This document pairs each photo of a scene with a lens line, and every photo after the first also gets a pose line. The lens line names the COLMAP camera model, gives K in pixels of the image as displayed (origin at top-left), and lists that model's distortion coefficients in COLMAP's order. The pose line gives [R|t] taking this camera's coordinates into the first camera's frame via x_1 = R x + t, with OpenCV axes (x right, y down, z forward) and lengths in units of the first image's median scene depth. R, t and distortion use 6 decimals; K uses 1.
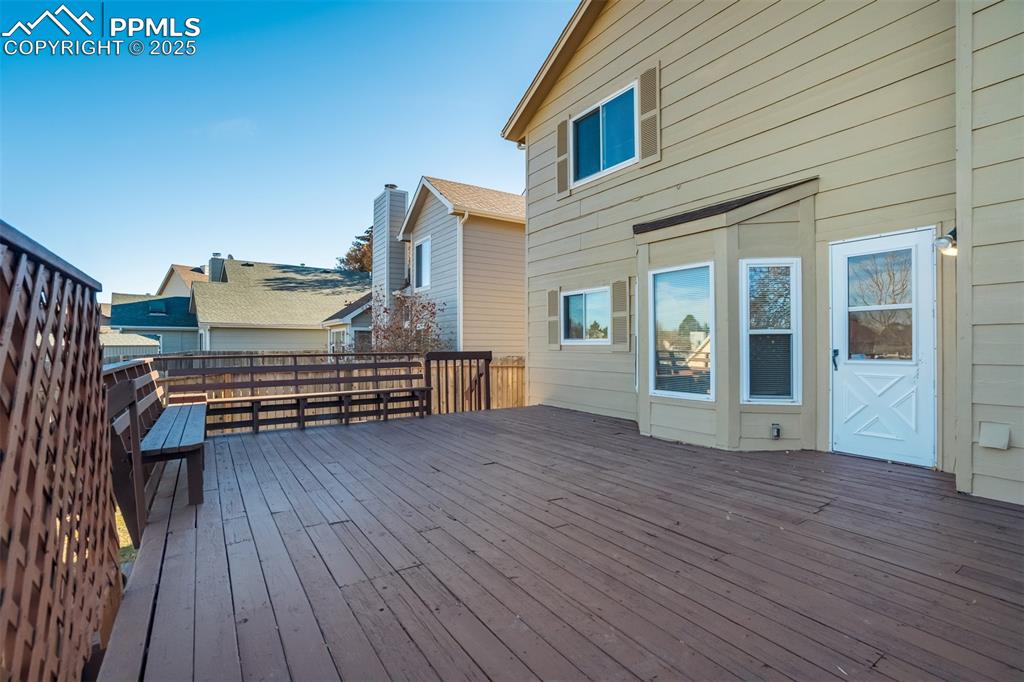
lens RADIAL K [[484.2, 0, 522.0], [0, 484.2, 338.3], [0, 0, 1]] dist [-0.017822, -0.000049]
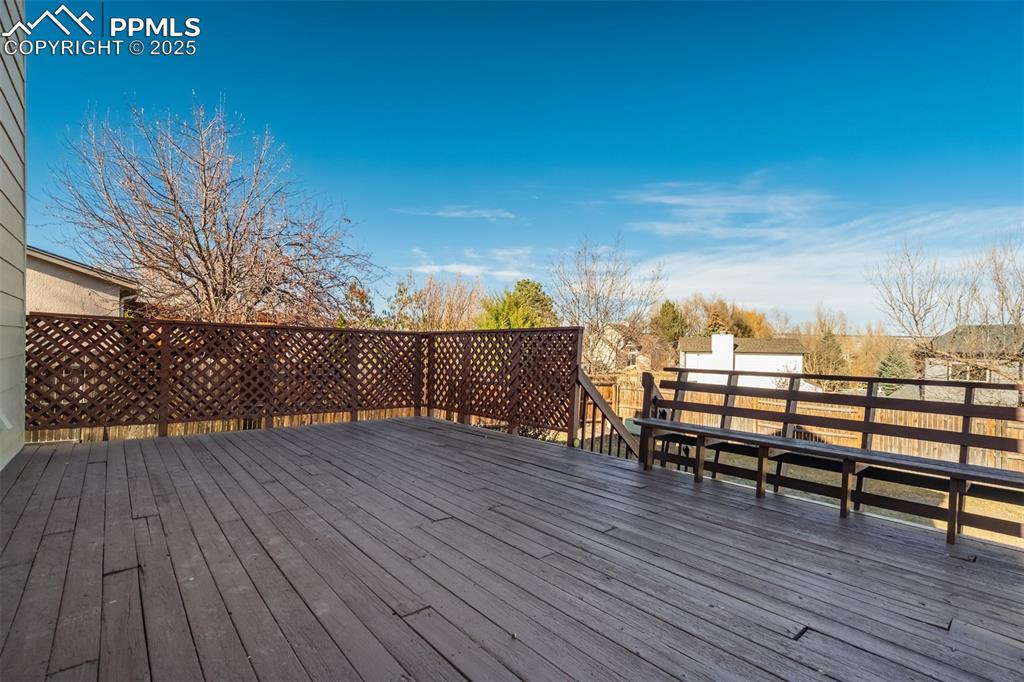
lens RADIAL K [[484.2, 0, 505.7], [0, 484.2, 343.6], [0, 0, 1]] dist [-0.017822, -0.000049]
pose [[-0.994327, -0.011207, -0.105774, -0.055223], [-0.009449, 0.999809, -0.017106, 0.008273], [0.105946, -0.016009, -0.994243, 0.914350]]
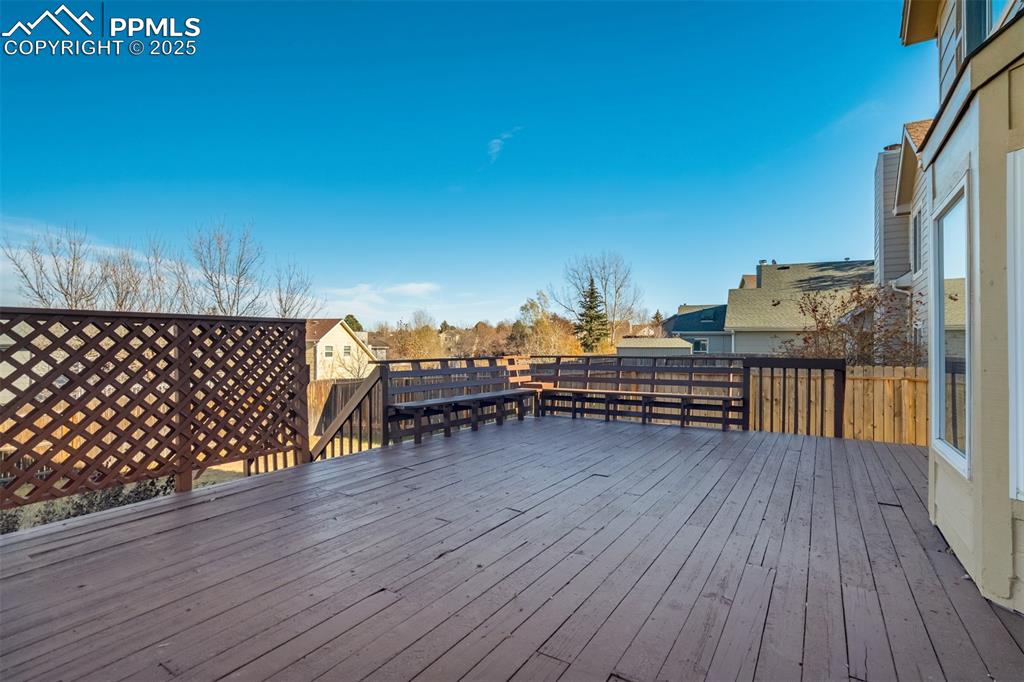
lens RADIAL K [[484.2, 0, 516.1], [0, 484.2, 345.5], [0, 0, 1]] dist [-0.017822, -0.000049]
pose [[0.408101, 0.004914, -0.912923, 0.391885], [0.003758, 0.999968, 0.007062, -0.000800], [0.912929, -0.006313, 0.408070, 0.252296]]
